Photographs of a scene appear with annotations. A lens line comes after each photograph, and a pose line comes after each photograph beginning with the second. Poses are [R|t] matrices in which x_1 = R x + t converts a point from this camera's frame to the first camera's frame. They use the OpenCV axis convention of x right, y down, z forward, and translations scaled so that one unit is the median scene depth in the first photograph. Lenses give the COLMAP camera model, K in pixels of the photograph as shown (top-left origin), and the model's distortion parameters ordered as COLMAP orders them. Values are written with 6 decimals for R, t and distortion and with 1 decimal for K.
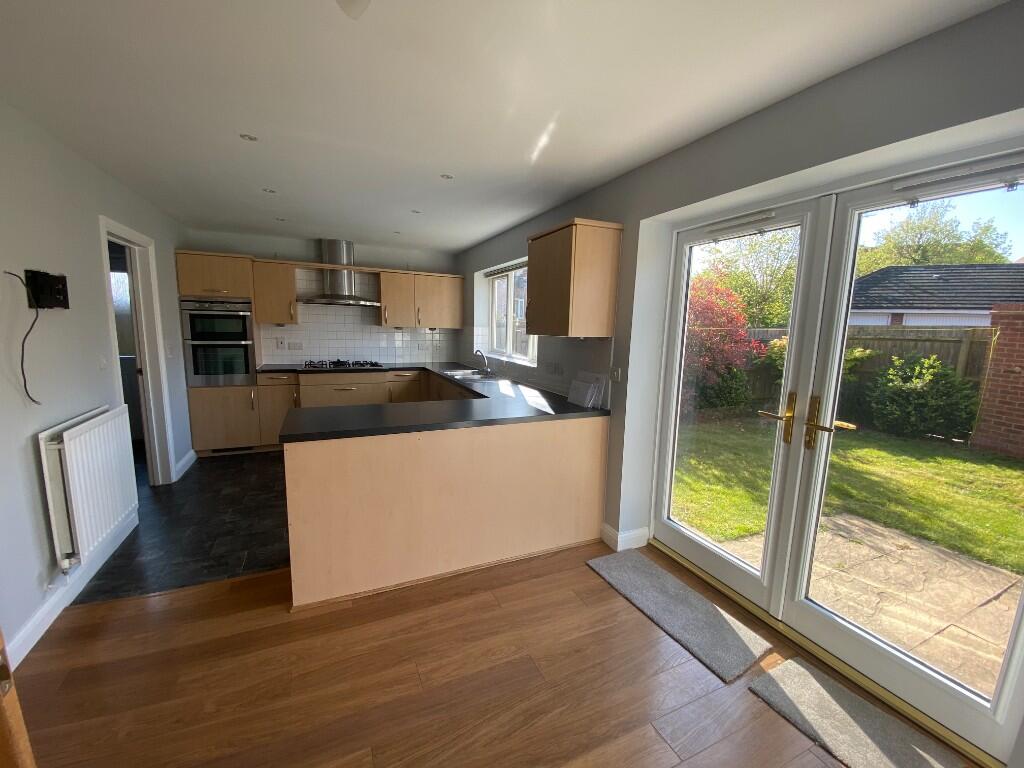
lens RADIAL K [[409.0, 0, 512.0], [0, 409.0, 384.0], [0, 0, 1]] dist [-0.024340, 0.000048]
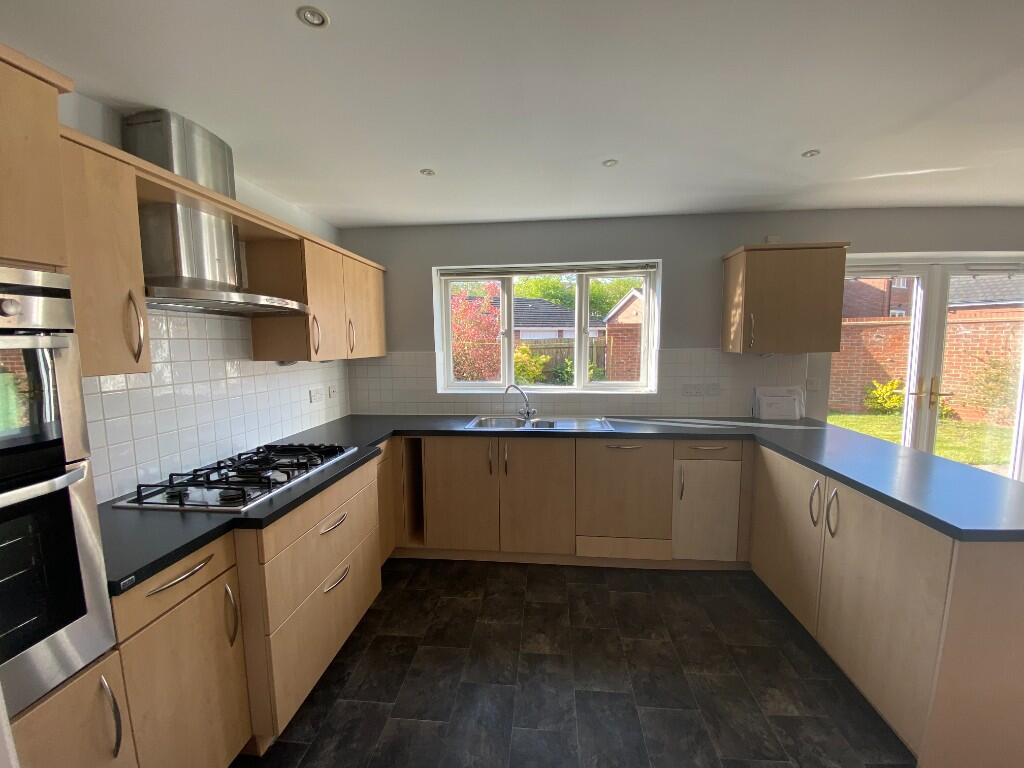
lens RADIAL K [[413.4, 0, 514.4], [0, 413.4, 393.8], [0, 0, 1]] dist [-0.000344, -0.000104]
pose [[0.499302, -0.119912, 0.858090, -0.677244], [0.154097, 0.986877, 0.048243, -0.102074], [-0.852614, 0.108141, 0.511228, 0.665233]]
